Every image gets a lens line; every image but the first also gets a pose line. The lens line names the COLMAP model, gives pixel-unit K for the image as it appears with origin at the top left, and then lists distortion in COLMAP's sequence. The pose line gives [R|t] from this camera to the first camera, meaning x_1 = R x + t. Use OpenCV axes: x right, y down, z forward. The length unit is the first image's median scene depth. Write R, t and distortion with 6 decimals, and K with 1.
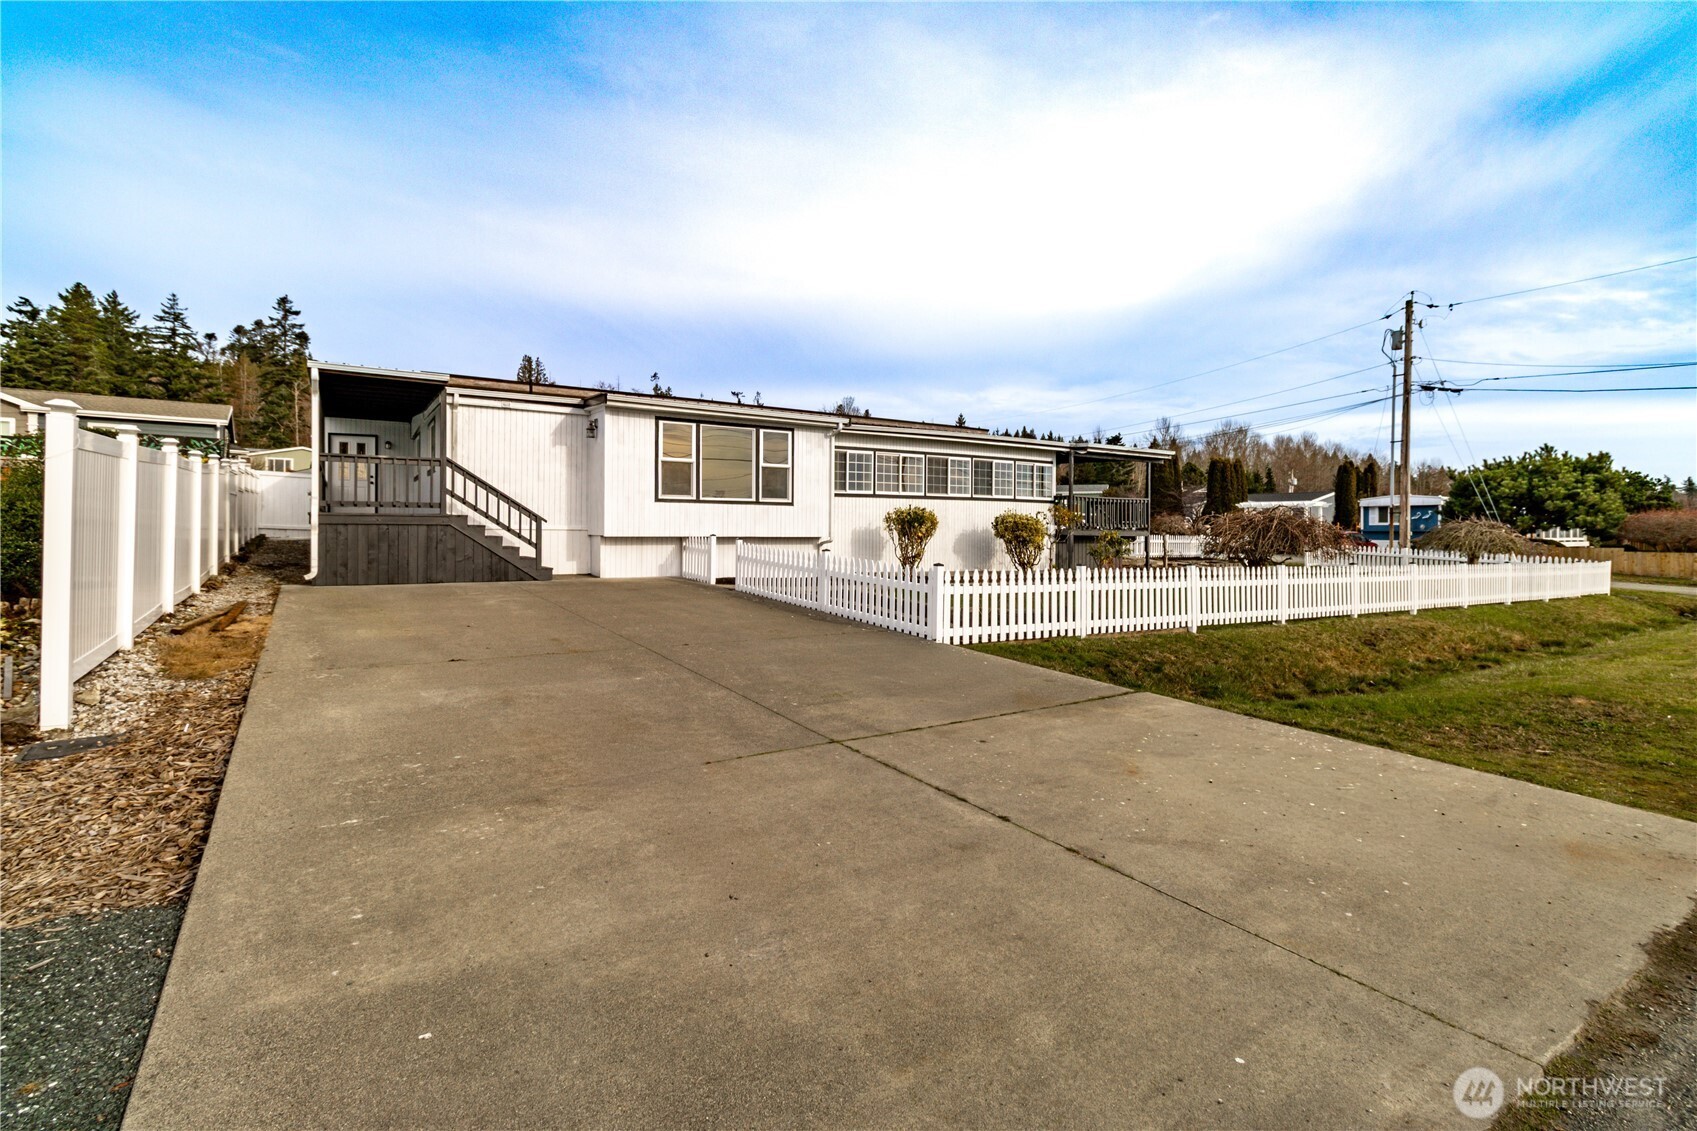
lens RADIAL K [[810.5, 0, 848.5], [0, 810.5, 565.5], [0, 0, 1]] dist [0.019989, 0.000119]
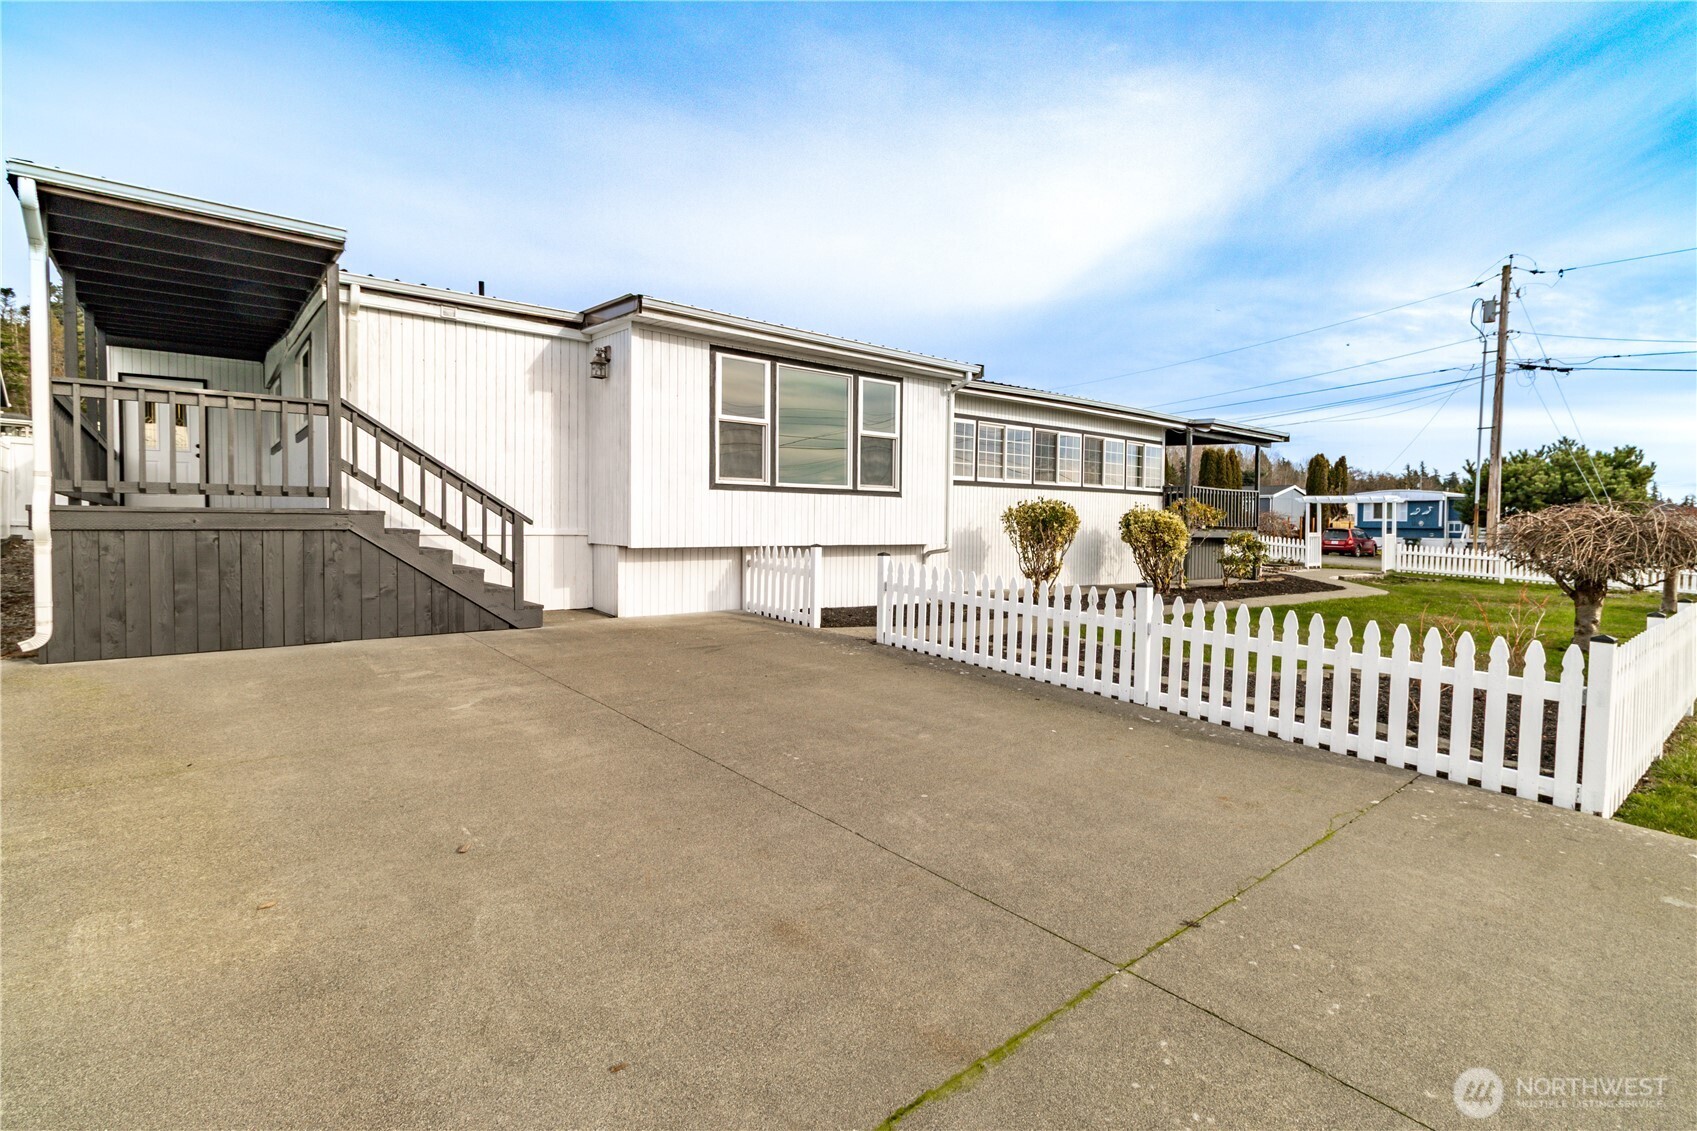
lens RADIAL K [[799.5, 0, 846.0], [0, 799.5, 572.0], [0, 0, 1]] dist [0.012401, -0.000464]
pose [[0.991460, -0.005480, 0.130295, -0.210294], [0.002892, 0.999795, 0.020044, -0.027986], [-0.130378, -0.019496, 0.991273, 0.390693]]
